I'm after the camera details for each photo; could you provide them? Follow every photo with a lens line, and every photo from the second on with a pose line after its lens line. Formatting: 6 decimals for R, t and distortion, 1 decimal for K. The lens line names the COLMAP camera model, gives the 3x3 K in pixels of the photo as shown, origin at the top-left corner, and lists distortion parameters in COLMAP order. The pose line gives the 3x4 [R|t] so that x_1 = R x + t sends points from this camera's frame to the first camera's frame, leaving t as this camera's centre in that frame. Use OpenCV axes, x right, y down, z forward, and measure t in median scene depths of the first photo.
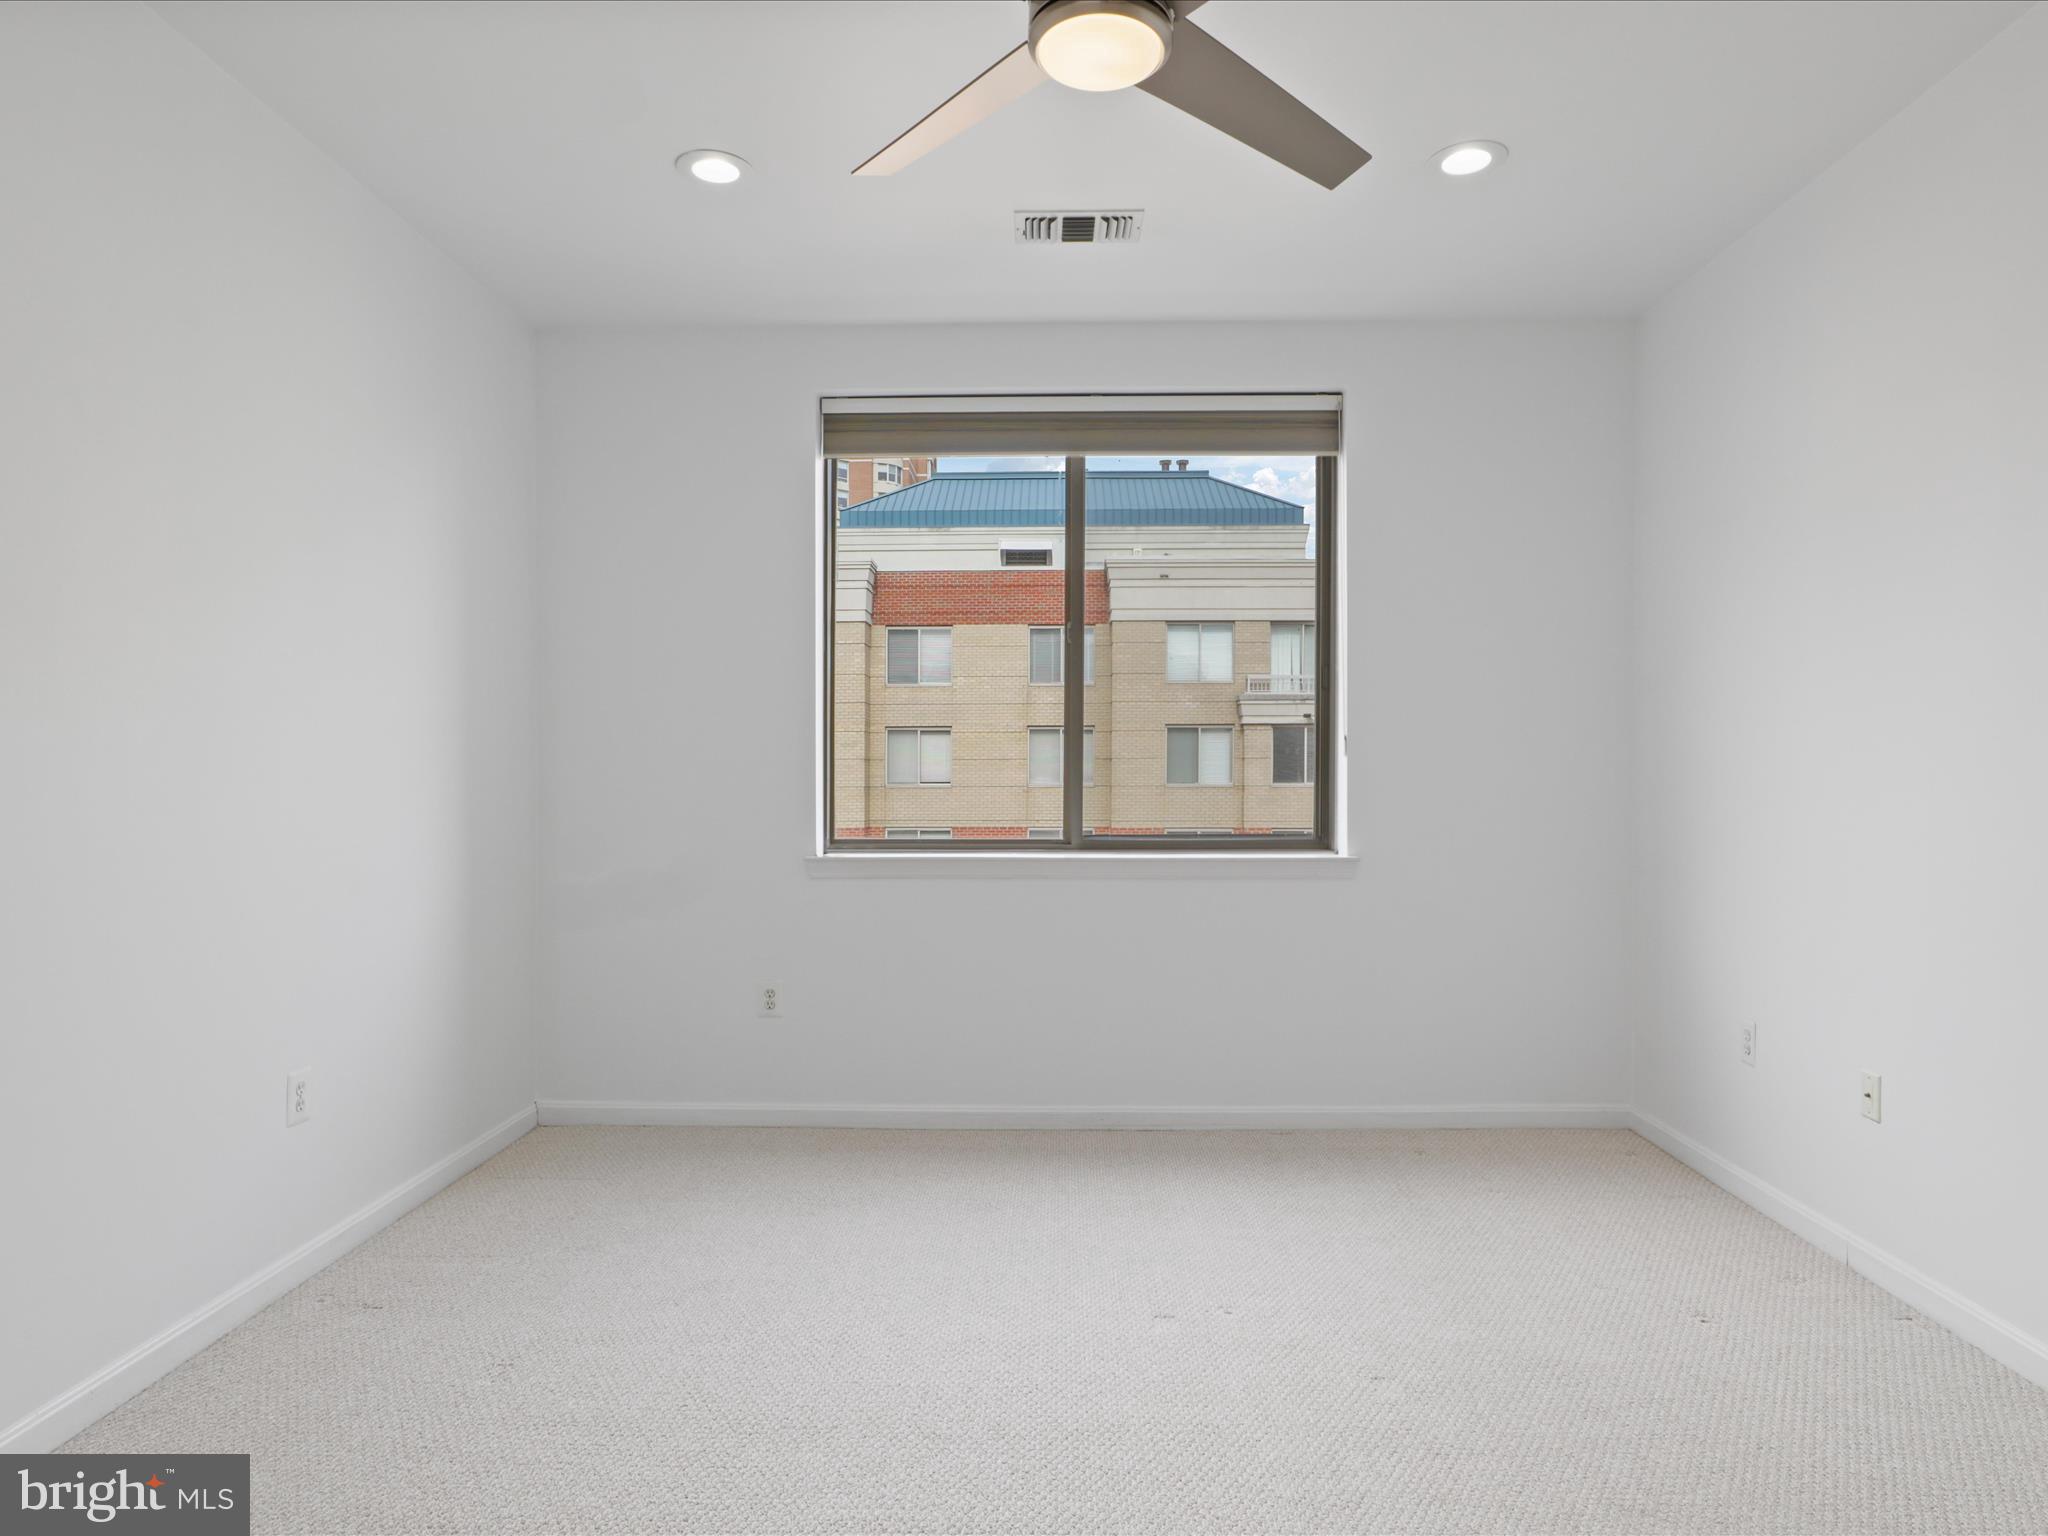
lens RADIAL K [[1203.8, 0, 1026.7], [0, 1203.8, 773.5], [0, 0, 1]] dist [-0.020904, 0.021454]
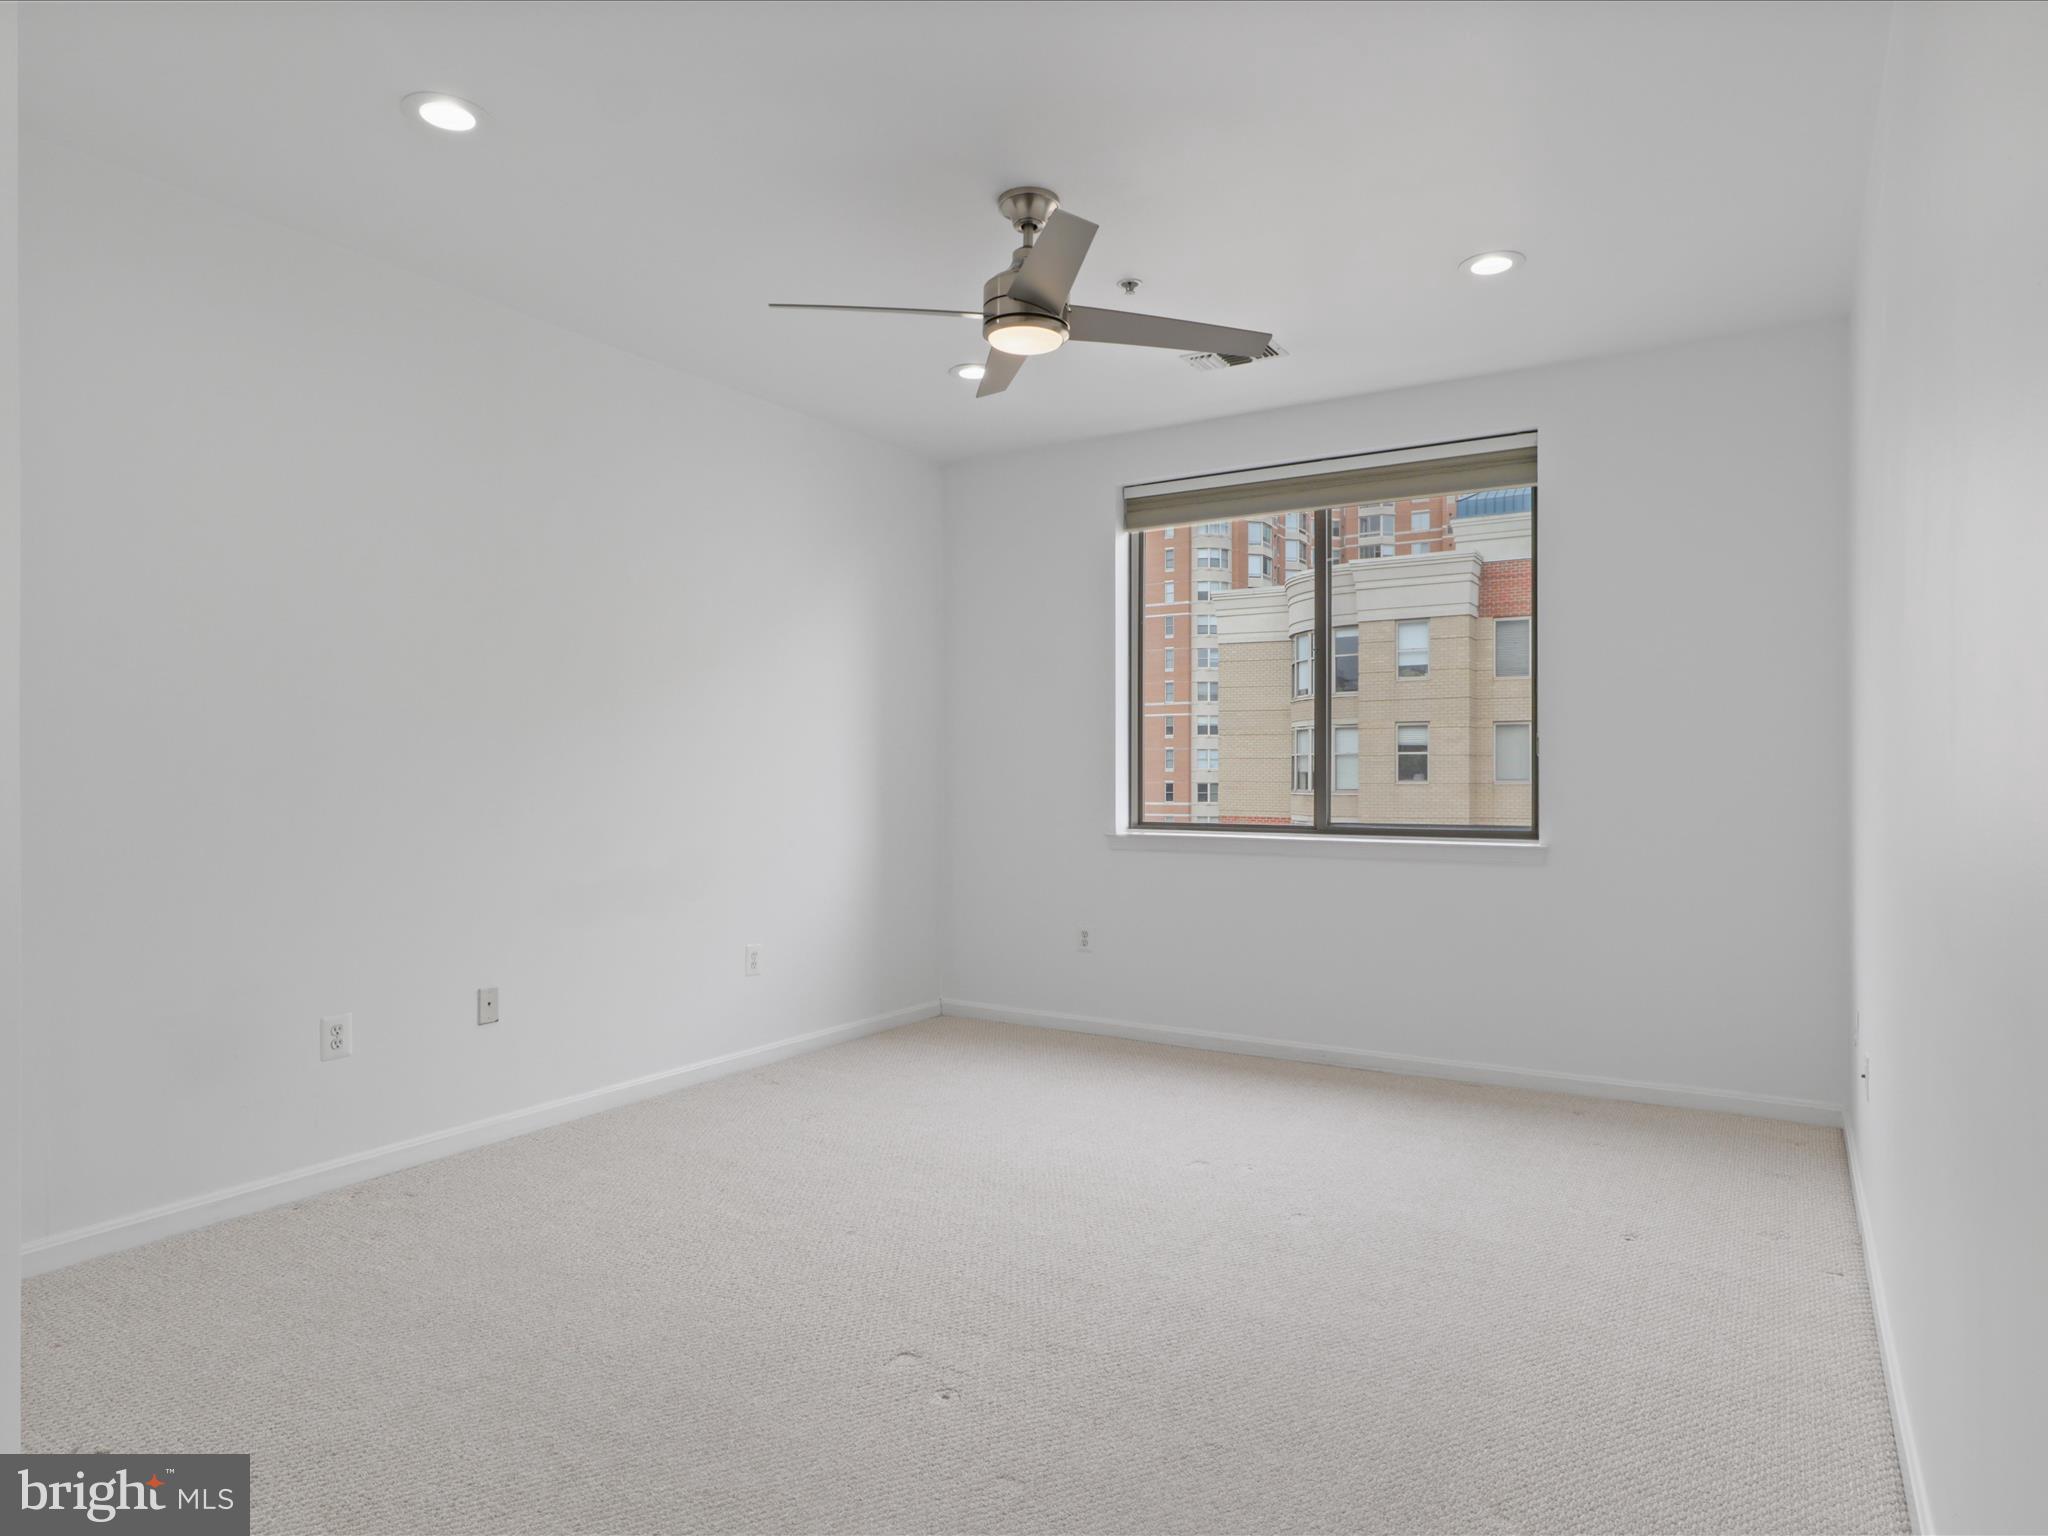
lens RADIAL K [[1203.8, 0, 1026.7], [0, 1203.8, 773.5], [0, 0, 1]] dist [-0.020904, 0.021454]
pose [[0.860701, 0.001860, -0.509108, 0.396452], [-0.000074, 0.999994, 0.003528, -0.002587], [0.509111, -0.002999, 0.860695, -0.186608]]
